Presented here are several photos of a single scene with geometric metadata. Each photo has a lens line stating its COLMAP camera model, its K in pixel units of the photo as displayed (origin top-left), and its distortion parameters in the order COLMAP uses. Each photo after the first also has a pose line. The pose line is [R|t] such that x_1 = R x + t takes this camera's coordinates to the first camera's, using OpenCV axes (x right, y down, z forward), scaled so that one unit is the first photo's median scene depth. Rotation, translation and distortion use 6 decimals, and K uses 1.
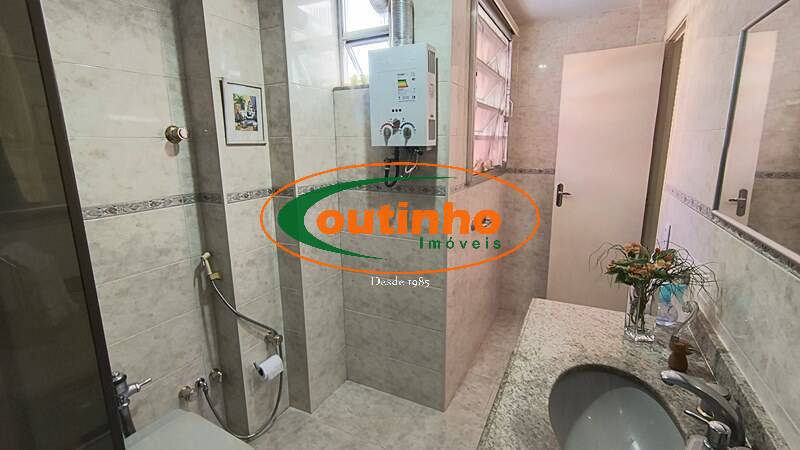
lens RADIAL K [[362.8, 0, 402.4], [0, 362.8, 219.5], [0, 0, 1]] dist [-0.000520, 0.000037]
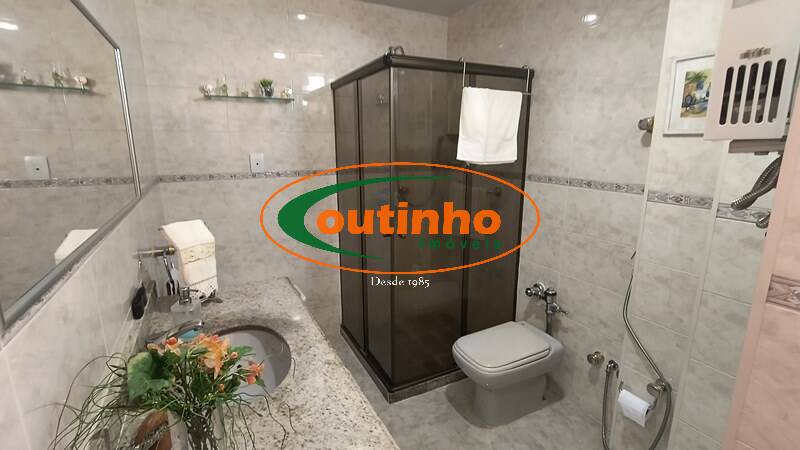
lens RADIAL K [[362.8, 0, 402.4], [0, 362.8, 219.5], [0, 0, 1]] dist [-0.000520, 0.000037]
pose [[-0.565928, 0.189204, -0.802451, 0.605009], [-0.158698, 0.930110, 0.331226, -0.207492], [0.809037, 0.314797, -0.496349, 0.989974]]
